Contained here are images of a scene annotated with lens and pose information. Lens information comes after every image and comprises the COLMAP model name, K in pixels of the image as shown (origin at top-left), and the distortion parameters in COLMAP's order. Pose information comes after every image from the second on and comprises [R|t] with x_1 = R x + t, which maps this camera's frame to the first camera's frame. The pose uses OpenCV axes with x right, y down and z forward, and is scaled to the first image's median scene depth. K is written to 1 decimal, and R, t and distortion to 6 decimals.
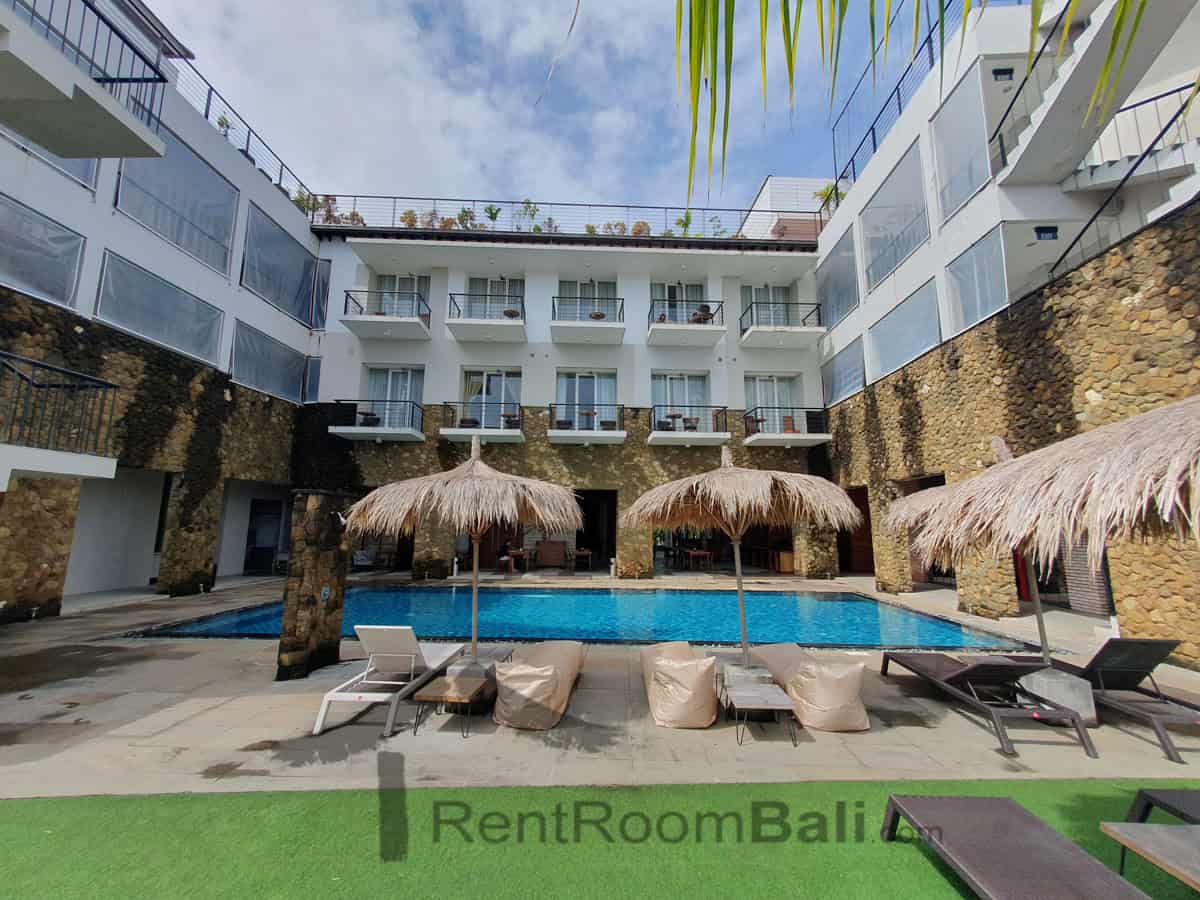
lens RADIAL K [[481.2, 0, 600.3], [0, 481.2, 451.1], [0, 0, 1]] dist [0.011909, 0.000156]
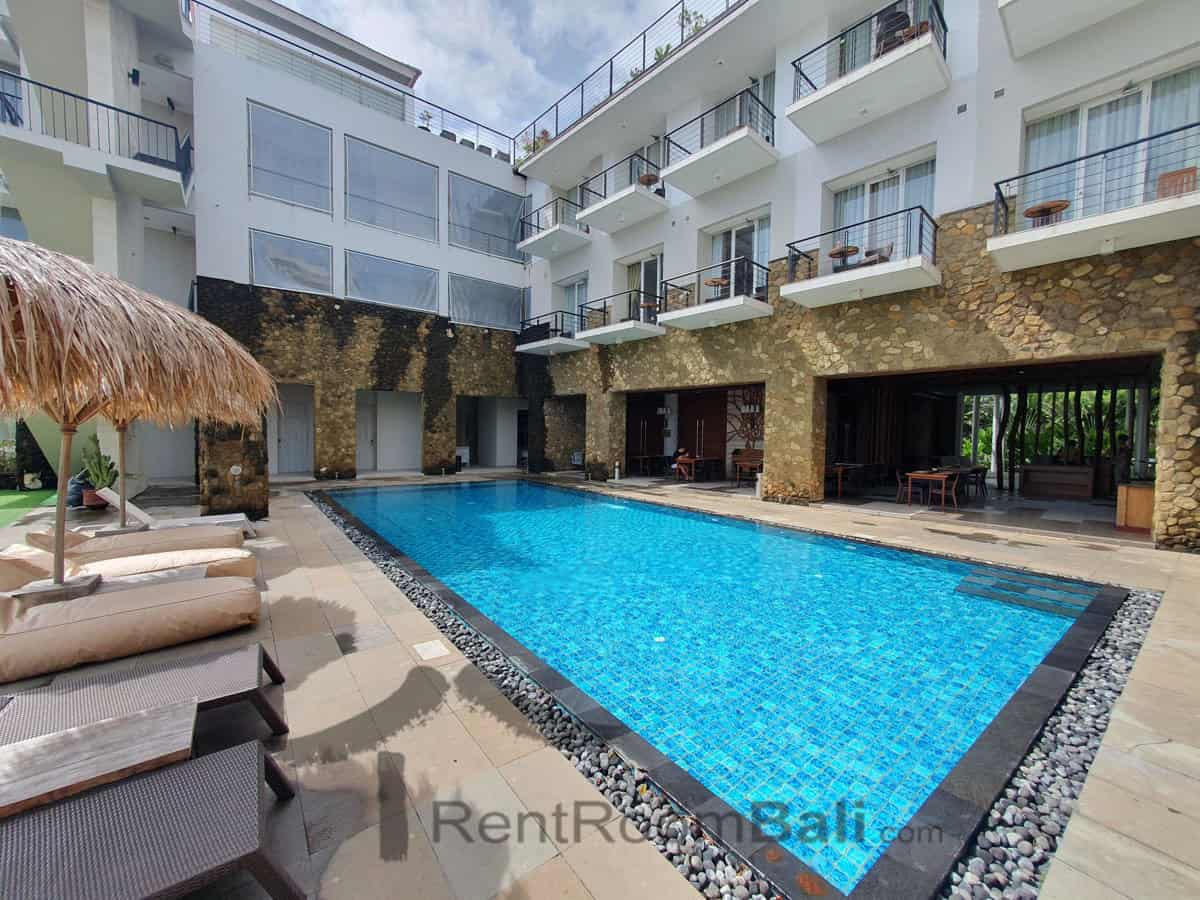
lens RADIAL K [[481.2, 0, 605.1], [0, 481.2, 449.3], [0, 0, 1]] dist [0.011909, 0.000156]
pose [[0.642979, 0.028273, -0.765362, 0.581615], [0.108362, 0.985907, 0.127455, 0.084584], [0.758179, -0.164887, 0.630854, 0.459505]]
